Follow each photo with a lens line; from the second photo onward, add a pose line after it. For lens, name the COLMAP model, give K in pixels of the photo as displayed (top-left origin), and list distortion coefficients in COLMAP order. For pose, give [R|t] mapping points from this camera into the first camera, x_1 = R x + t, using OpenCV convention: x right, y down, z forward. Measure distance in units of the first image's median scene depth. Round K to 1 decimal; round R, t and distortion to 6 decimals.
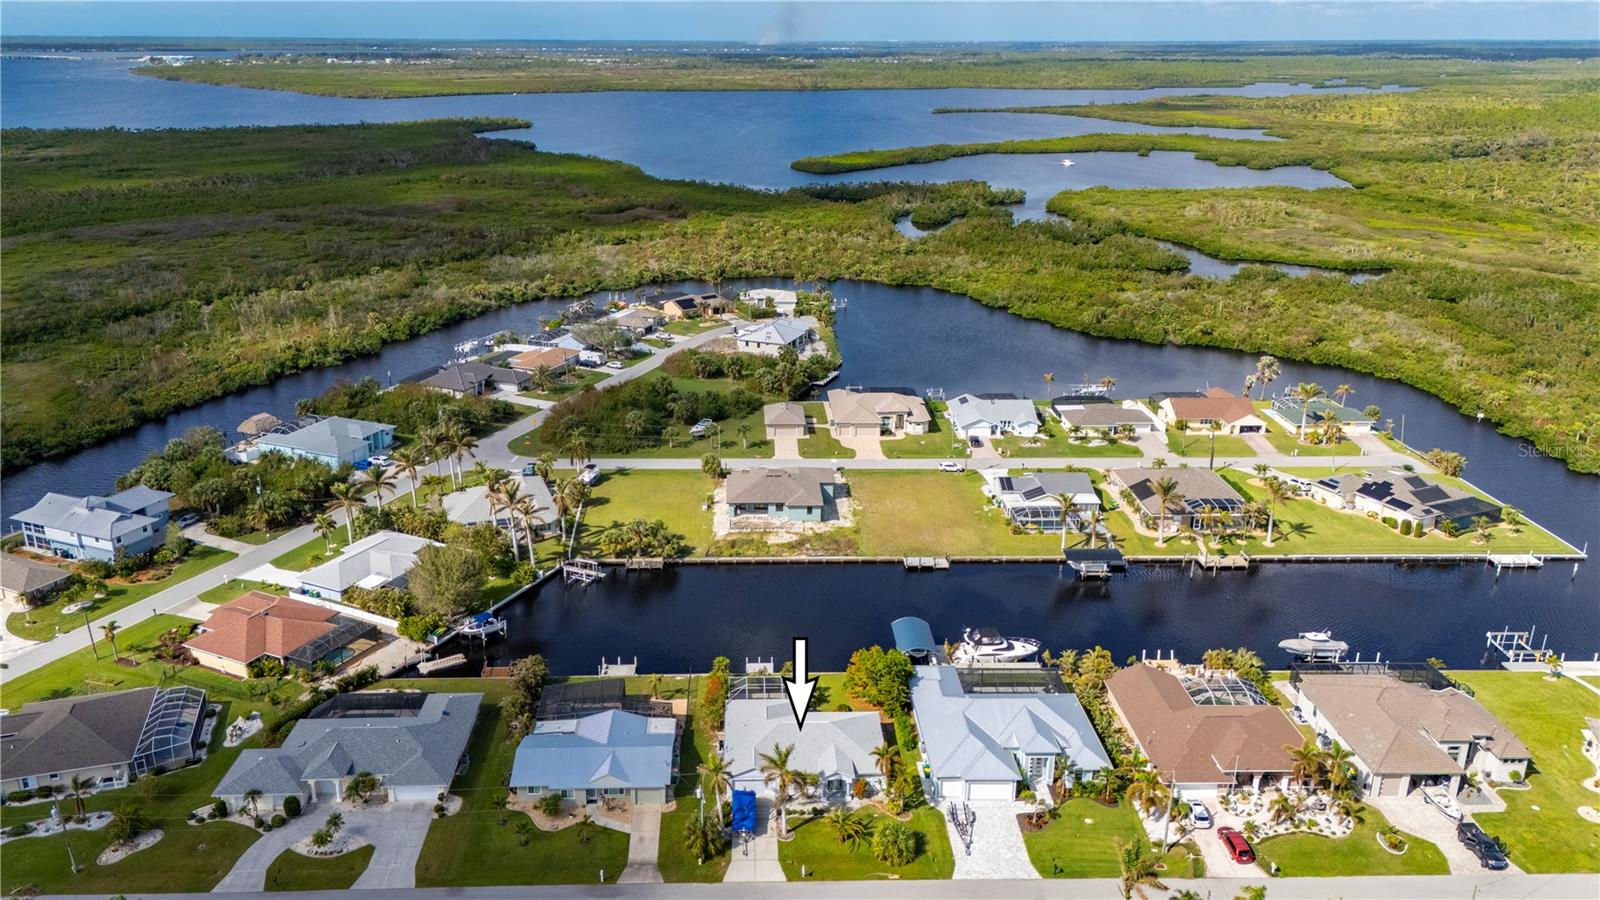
lens RADIAL K [[1176.1, 0, 771.2], [0, 1176.1, 469.6], [0, 0, 1]] dist [0.063589, -0.052472]
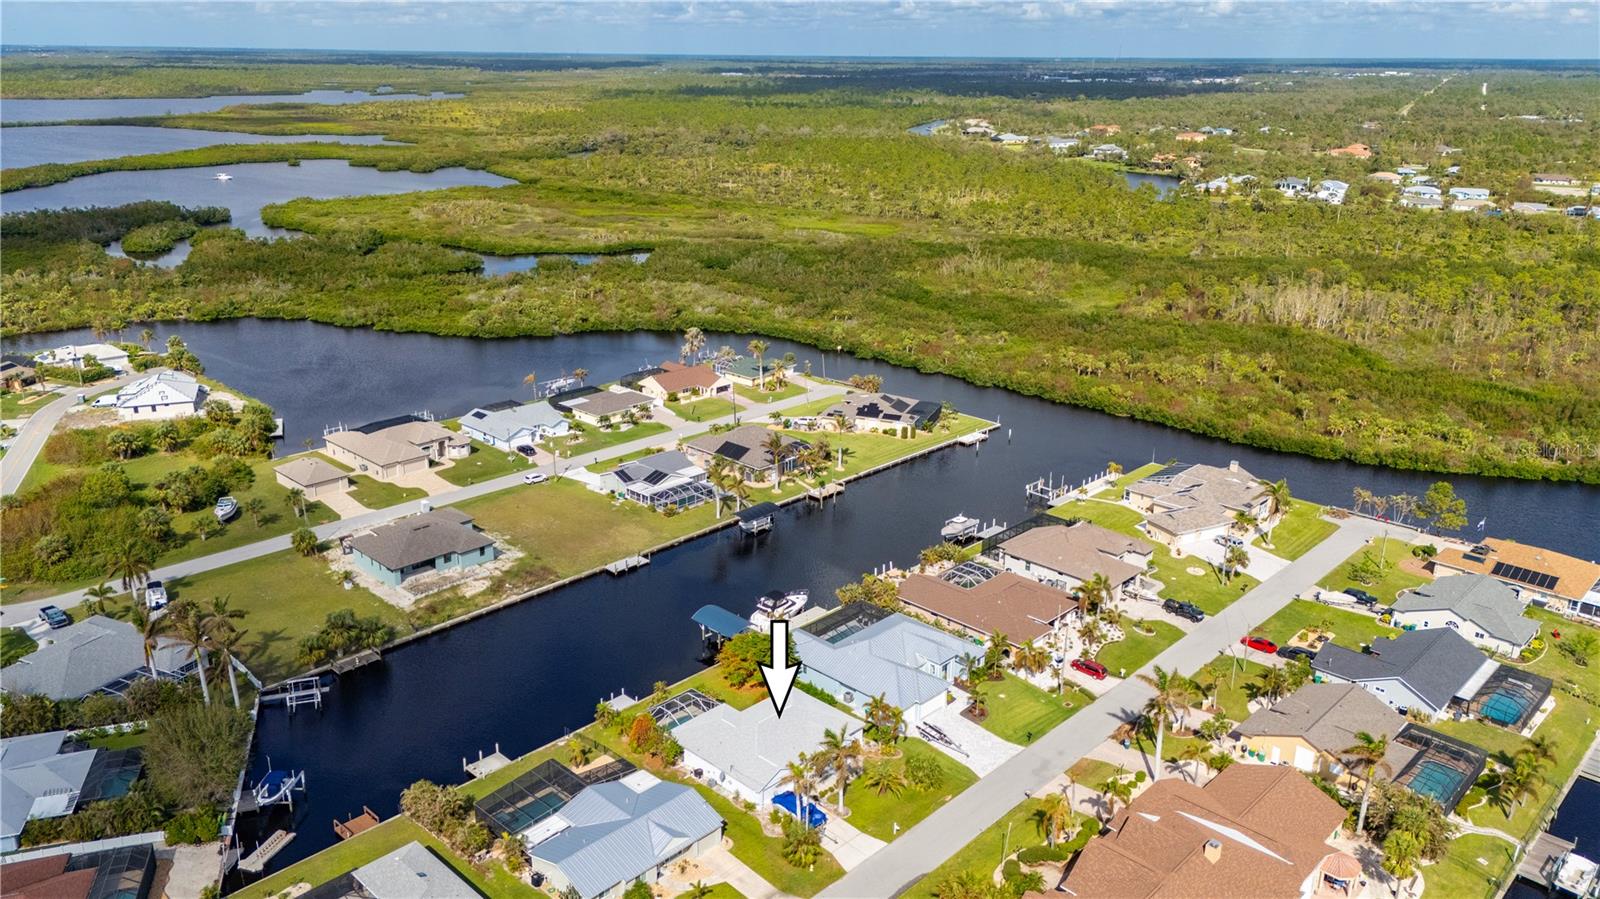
lens RADIAL K [[1176.1, 0, 802.3], [0, 1176.1, 444.2], [0, 0, 1]] dist [0.063589, -0.052472]
pose [[0.710620, -0.217676, 0.669056, -0.393747], [0.234413, 0.969856, 0.066565, -0.049643], [-0.663377, 0.109532, 0.740225, 0.138364]]
